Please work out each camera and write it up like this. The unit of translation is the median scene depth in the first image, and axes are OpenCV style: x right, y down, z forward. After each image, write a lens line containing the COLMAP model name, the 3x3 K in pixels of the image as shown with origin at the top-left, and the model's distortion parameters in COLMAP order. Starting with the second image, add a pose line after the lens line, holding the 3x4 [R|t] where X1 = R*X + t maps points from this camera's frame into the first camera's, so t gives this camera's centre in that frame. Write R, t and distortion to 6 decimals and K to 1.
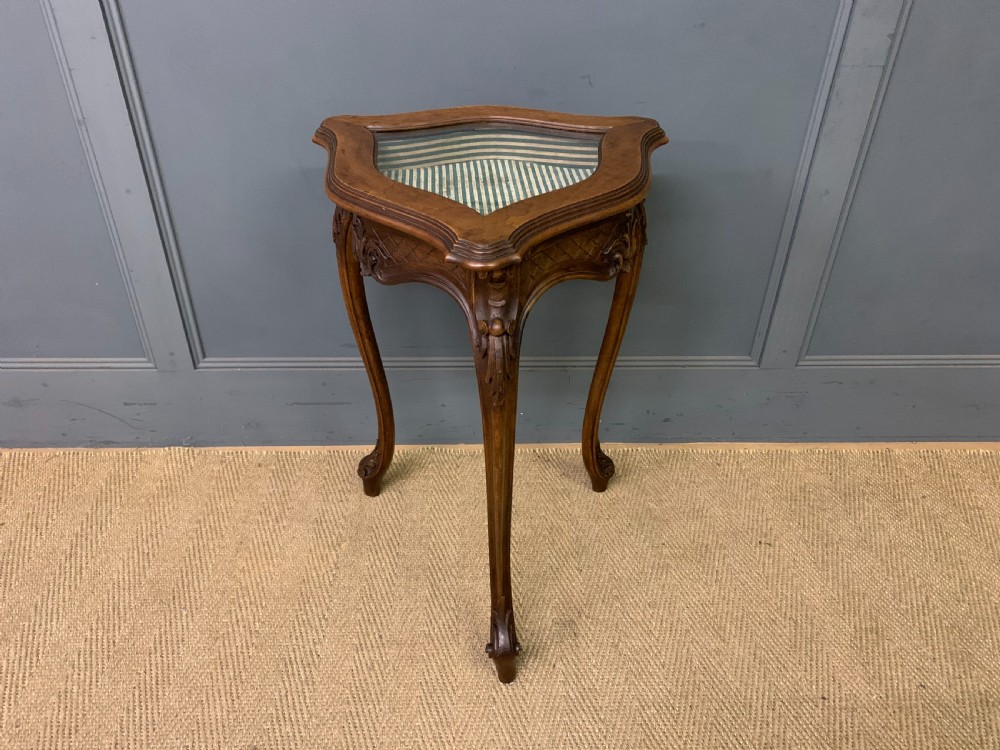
lens RADIAL K [[762.8, 0, 491.7], [0, 762.8, 371.3], [0, 0, 1]] dist [0.021522, -0.004513]
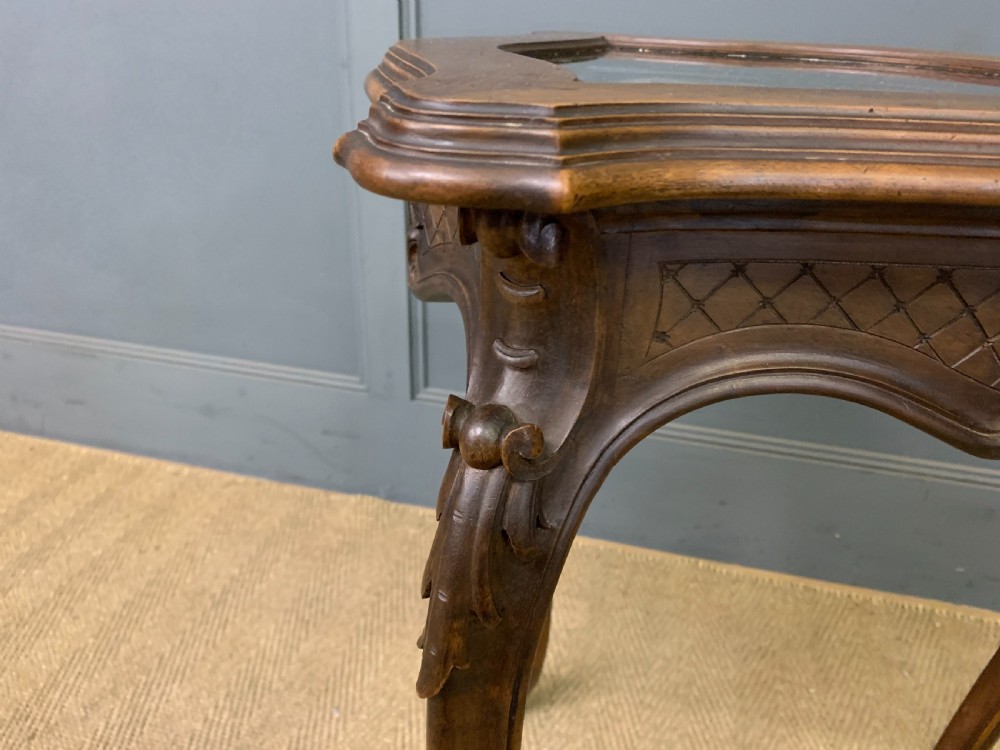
lens RADIAL K [[785.9, 0, 508.7], [0, 785.9, 375.1], [0, 0, 1]] dist [0.005161, -0.000331]
pose [[0.959694, 0.132970, -0.247600, -0.109603], [-0.174255, 0.972739, -0.153015, 0.093058], [0.220503, 0.189993, 0.956703, 0.280371]]
